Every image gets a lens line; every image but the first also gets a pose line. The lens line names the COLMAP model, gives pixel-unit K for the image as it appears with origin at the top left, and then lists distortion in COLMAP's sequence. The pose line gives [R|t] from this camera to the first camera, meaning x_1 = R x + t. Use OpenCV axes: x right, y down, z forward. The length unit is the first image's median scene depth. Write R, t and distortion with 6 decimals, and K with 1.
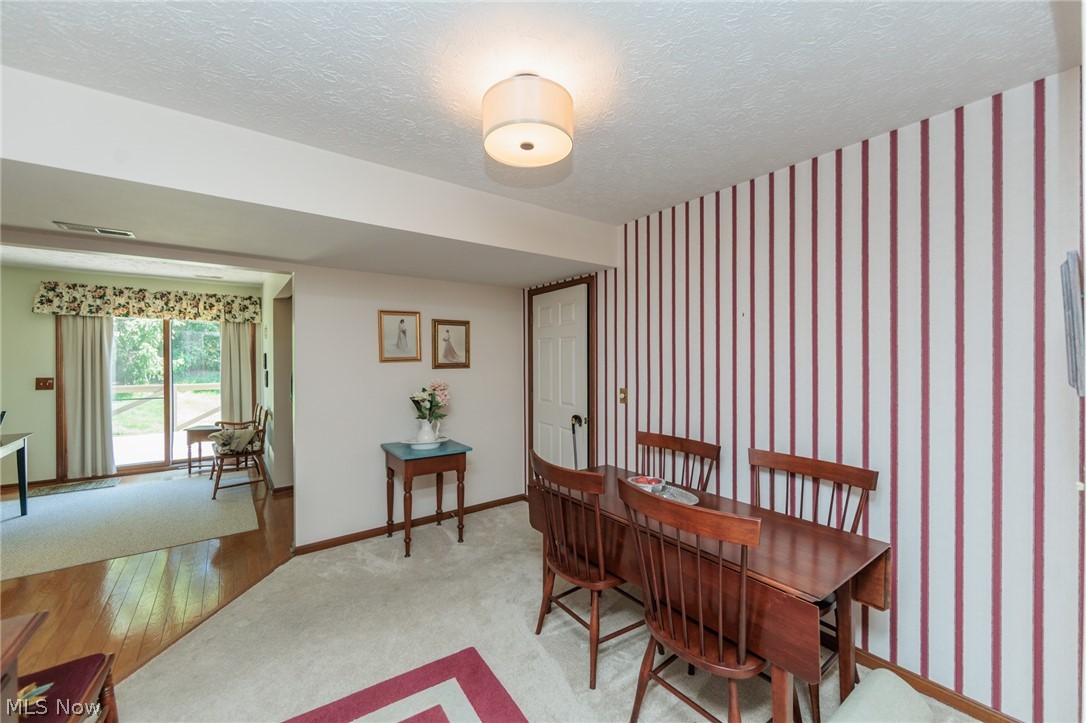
lens RADIAL K [[424.0, 0, 543.8], [0, 424.0, 361.0], [0, 0, 1]] dist [-0.000754, -0.000100]
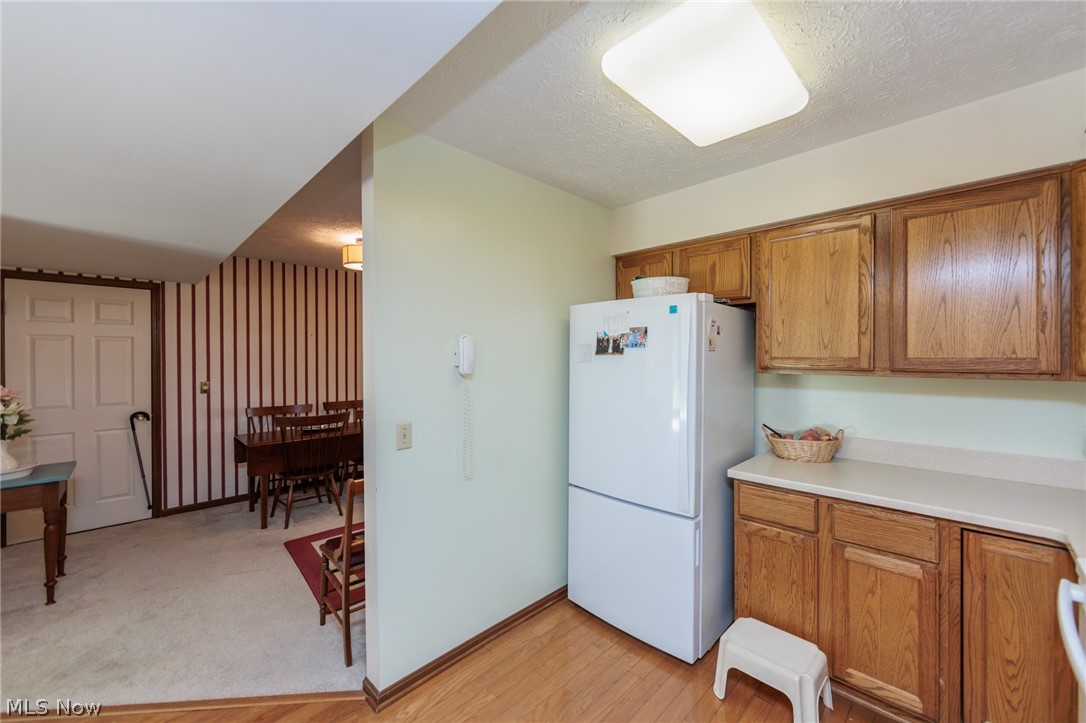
lens RADIAL K [[424.0, 0, 543.8], [0, 424.0, 361.0], [0, 0, 1]] dist [-0.000754, -0.000100]
pose [[-0.156354, -0.005881, 0.987684, -0.749347], [0.010115, 0.999920, 0.007555, 0.002158], [-0.987649, 0.011172, -0.156282, 0.115271]]
